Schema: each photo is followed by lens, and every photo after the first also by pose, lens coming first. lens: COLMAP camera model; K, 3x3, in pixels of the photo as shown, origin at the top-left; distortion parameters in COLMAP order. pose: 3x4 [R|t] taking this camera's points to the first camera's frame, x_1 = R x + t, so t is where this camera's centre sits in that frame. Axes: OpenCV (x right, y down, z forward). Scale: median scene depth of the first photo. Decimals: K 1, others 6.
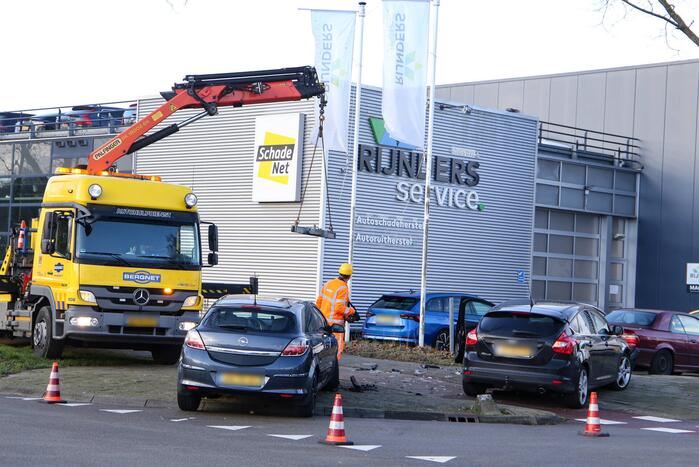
lens RADIAL K [[1539.6, 0, 349.5], [0, 1539.6, 233.5], [0, 0, 1]] dist [0.297237, 0.440308]
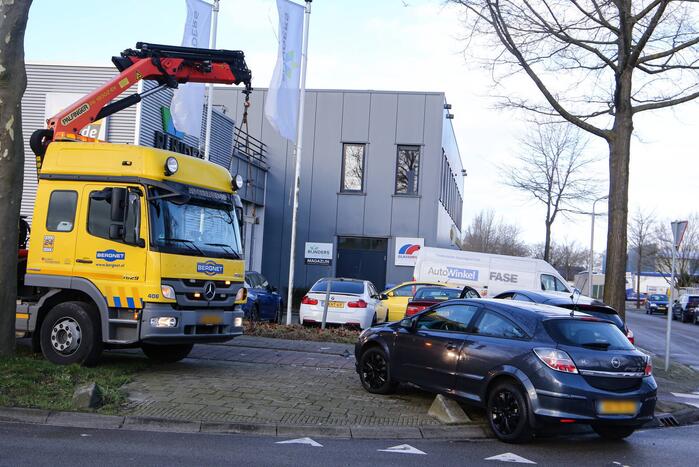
lens RADIAL K [[953.8, 0, 349.5], [0, 953.8, 233.5], [0, 0, 1]] dist [0.104415, 0.008551]
pose [[0.781740, 0.023710, 0.623154, -0.363102], [-0.041332, 0.999050, 0.013838, -0.001642], [-0.622234, -0.036574, 0.781977, 0.474740]]
